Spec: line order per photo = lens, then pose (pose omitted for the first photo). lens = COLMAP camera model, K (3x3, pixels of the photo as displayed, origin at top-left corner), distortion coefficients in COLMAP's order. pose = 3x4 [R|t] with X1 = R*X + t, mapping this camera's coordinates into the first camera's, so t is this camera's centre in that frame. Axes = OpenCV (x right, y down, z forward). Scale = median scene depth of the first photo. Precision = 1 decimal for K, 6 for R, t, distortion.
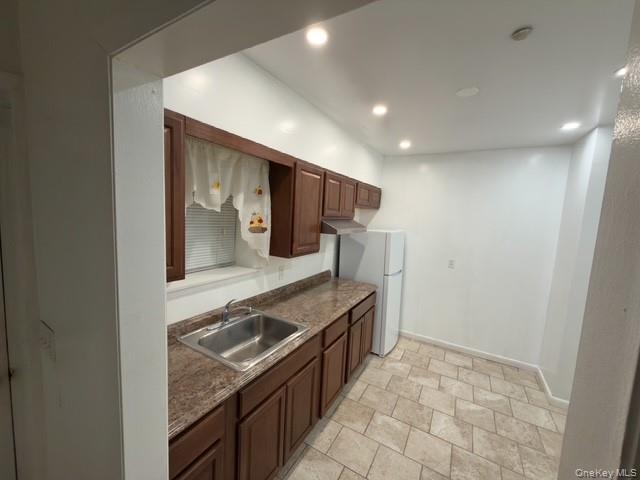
lens RADIAL K [[254.9, 0, 320.1], [0, 254.9, 241.0], [0, 0, 1]] dist [0.001206, 0.000135]
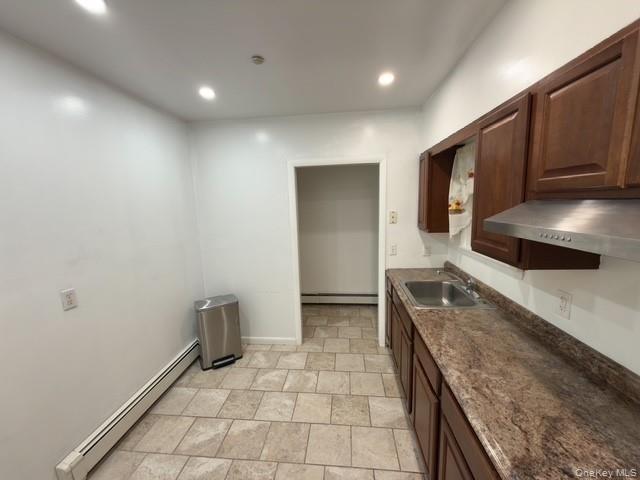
lens RADIAL K [[254.9, 0, 319.9], [0, 254.9, 240.2], [0, 0, 1]] dist [0.001206, 0.000135]
pose [[-0.909418, 0.038070, -0.414137, 0.494222], [-0.060455, 0.973123, 0.222210, -0.085918], [0.411466, 0.227118, -0.882674, 1.163202]]
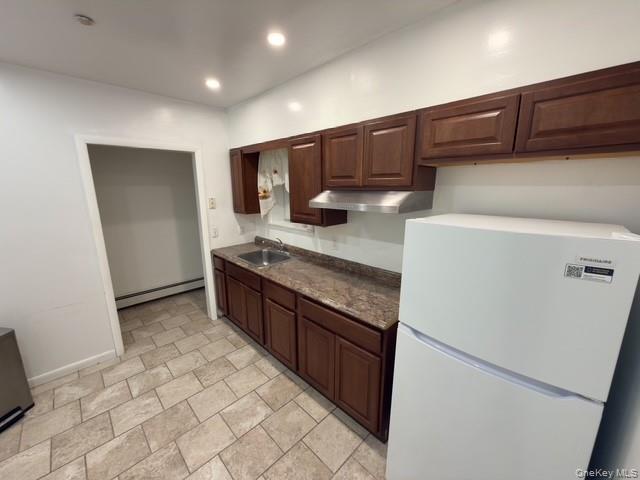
lens RADIAL K [[254.9, 0, 320.6], [0, 254.9, 240.8], [0, 0, 1]] dist [0.001206, 0.000135]
pose [[-0.256559, 0.155339, -0.953964, 0.811230], [-0.113667, 0.975302, 0.189384, -0.073282], [0.959821, 0.157022, -0.232566, 1.121398]]
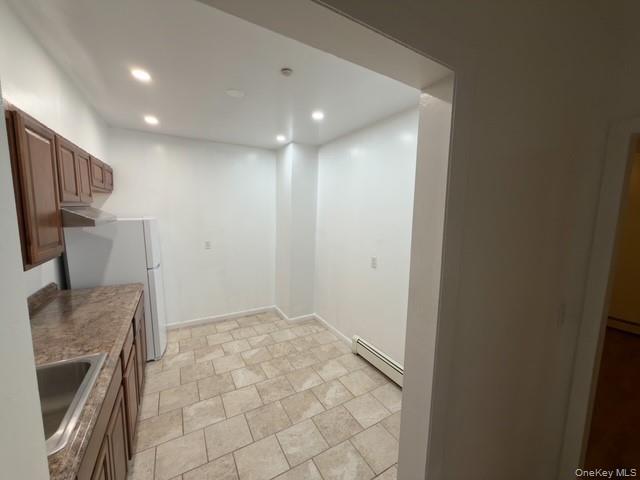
lens RADIAL K [[254.9, 0, 320.3], [0, 254.9, 241.0], [0, 0, 1]] dist [0.001206, 0.000135]
pose [[0.498250, -0.146452, 0.854575, -0.219385], [0.097579, 0.988841, 0.112570, -0.003057], [-0.861525, 0.027301, 0.506980, 0.054775]]
